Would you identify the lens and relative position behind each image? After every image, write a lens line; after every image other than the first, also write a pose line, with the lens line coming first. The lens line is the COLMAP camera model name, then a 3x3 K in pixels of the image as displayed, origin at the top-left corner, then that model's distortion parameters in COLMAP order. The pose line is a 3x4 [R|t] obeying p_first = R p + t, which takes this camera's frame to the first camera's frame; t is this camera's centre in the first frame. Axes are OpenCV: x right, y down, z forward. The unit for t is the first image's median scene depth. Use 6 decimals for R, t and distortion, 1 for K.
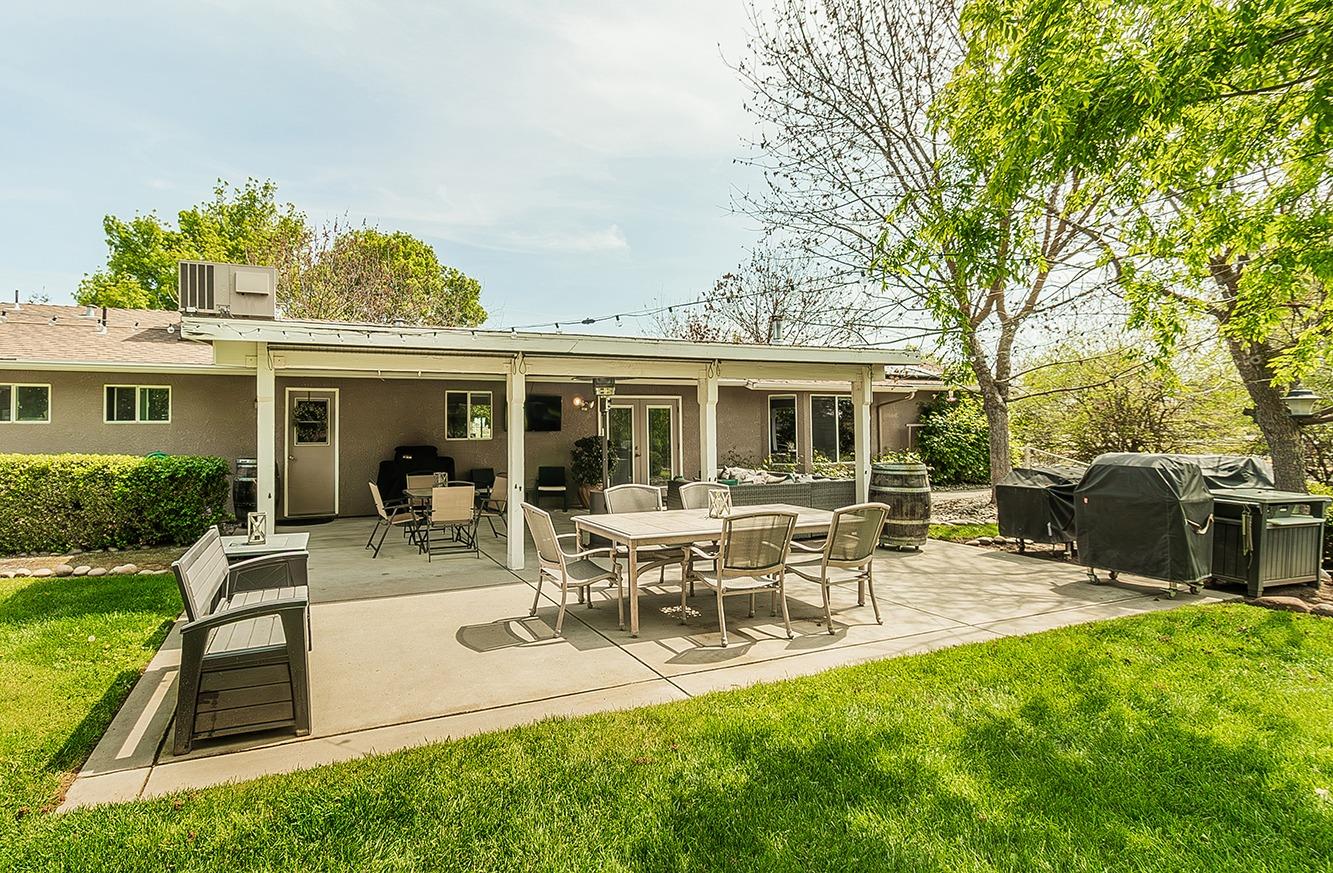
lens RADIAL K [[598.9, 0, 666.5], [0, 598.9, 436.5], [0, 0, 1]] dist [0.003978, -0.000182]
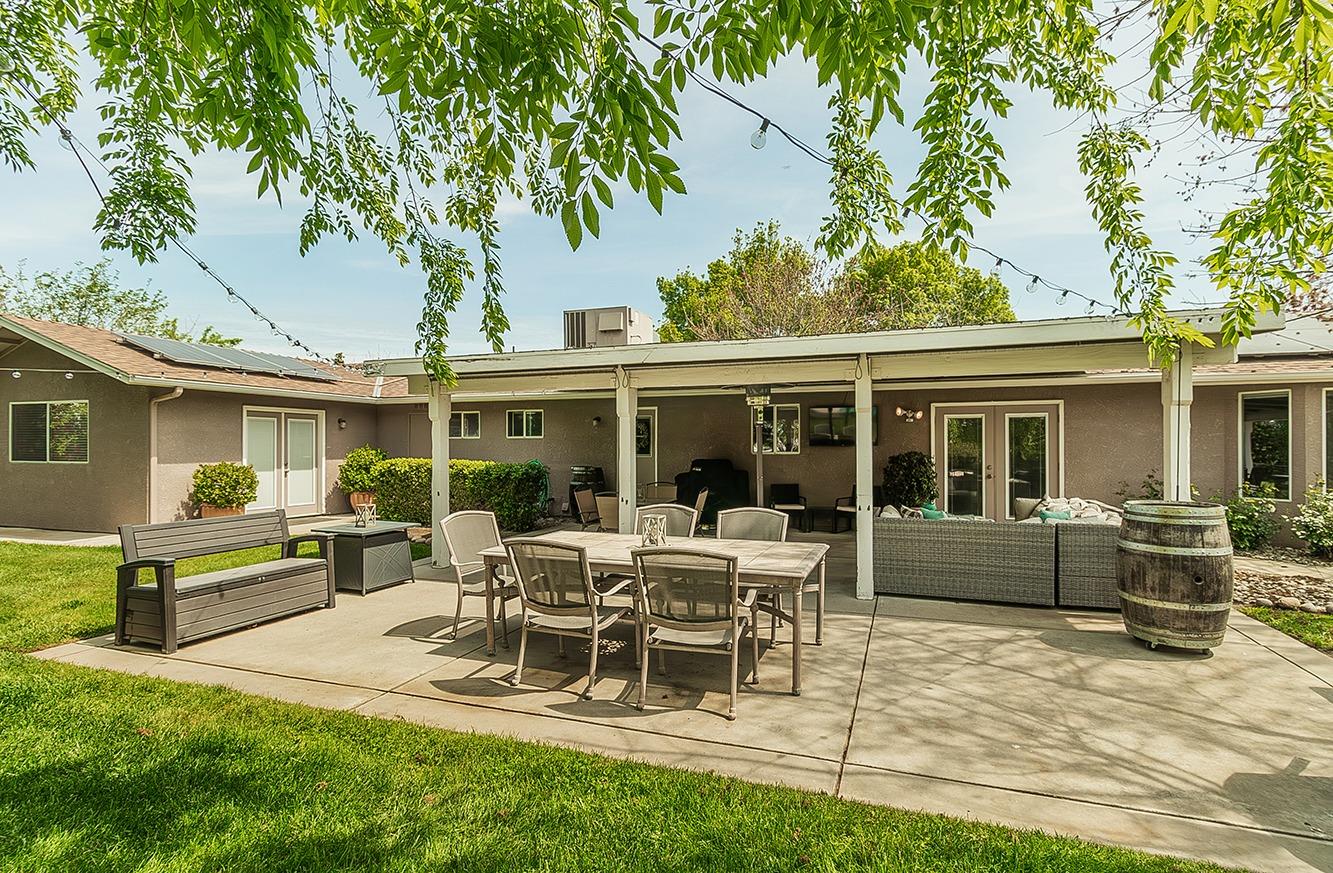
lens RADIAL K [[635.3, 0, 681.8], [0, 635.3, 448.6], [0, 0, 1]] dist [0.000405, -0.000178]
pose [[0.758063, 0.009103, -0.652118, 0.454438], [-0.012056, 0.999927, -0.000057, -0.003218], [0.652070, 0.007905, 0.758117, 0.221777]]
